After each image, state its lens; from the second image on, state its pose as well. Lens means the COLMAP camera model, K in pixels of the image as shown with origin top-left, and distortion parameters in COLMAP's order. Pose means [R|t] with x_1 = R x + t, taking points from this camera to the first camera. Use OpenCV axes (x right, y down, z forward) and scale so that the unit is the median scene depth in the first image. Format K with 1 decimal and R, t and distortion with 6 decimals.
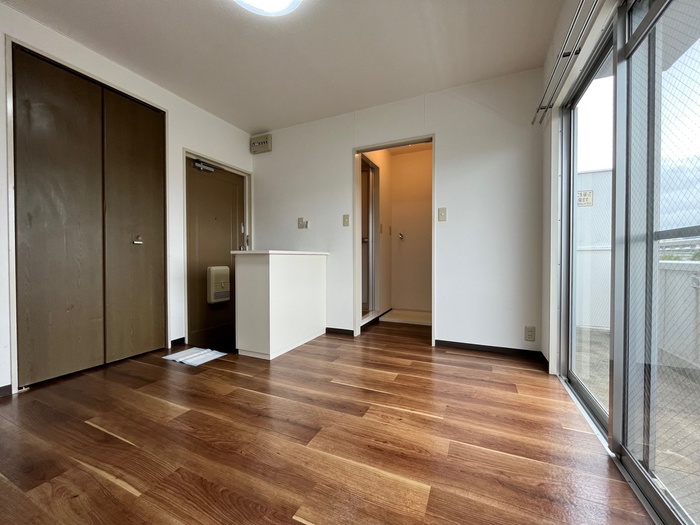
lens RADIAL K [[284.2, 0, 349.8], [0, 284.2, 261.8], [0, 0, 1]] dist [-0.002876, 0.000072]
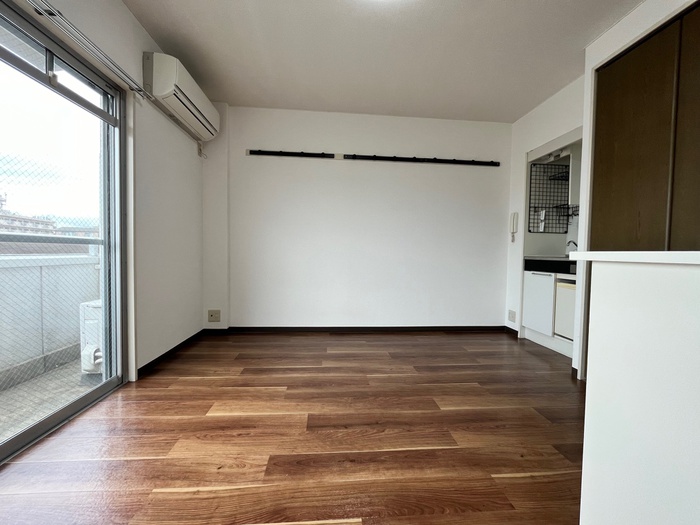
lens RADIAL K [[284.2, 0, 349.8], [0, 284.2, 261.8], [0, 0, 1]] dist [-0.002876, 0.000072]
pose [[-0.872764, 0.003349, -0.488130, 0.154164], [-0.022389, 0.998649, 0.046883, -0.037170], [0.487628, 0.051846, -0.871511, 1.149850]]
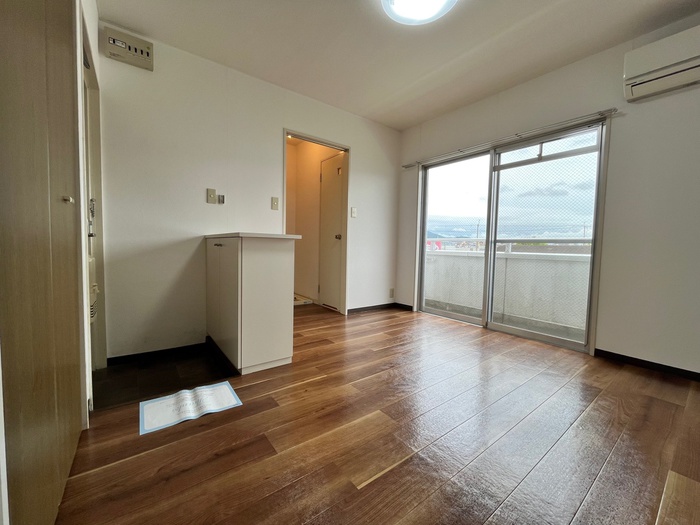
lens RADIAL K [[284.2, 0, 349.8], [0, 284.2, 261.8], [0, 0, 1]] dist [-0.002876, 0.000072]
pose [[0.472061, -0.034704, 0.880883, -0.943925], [-0.012738, 0.998852, 0.046178, -0.002038], [-0.881474, -0.033020, 0.471077, 0.447215]]
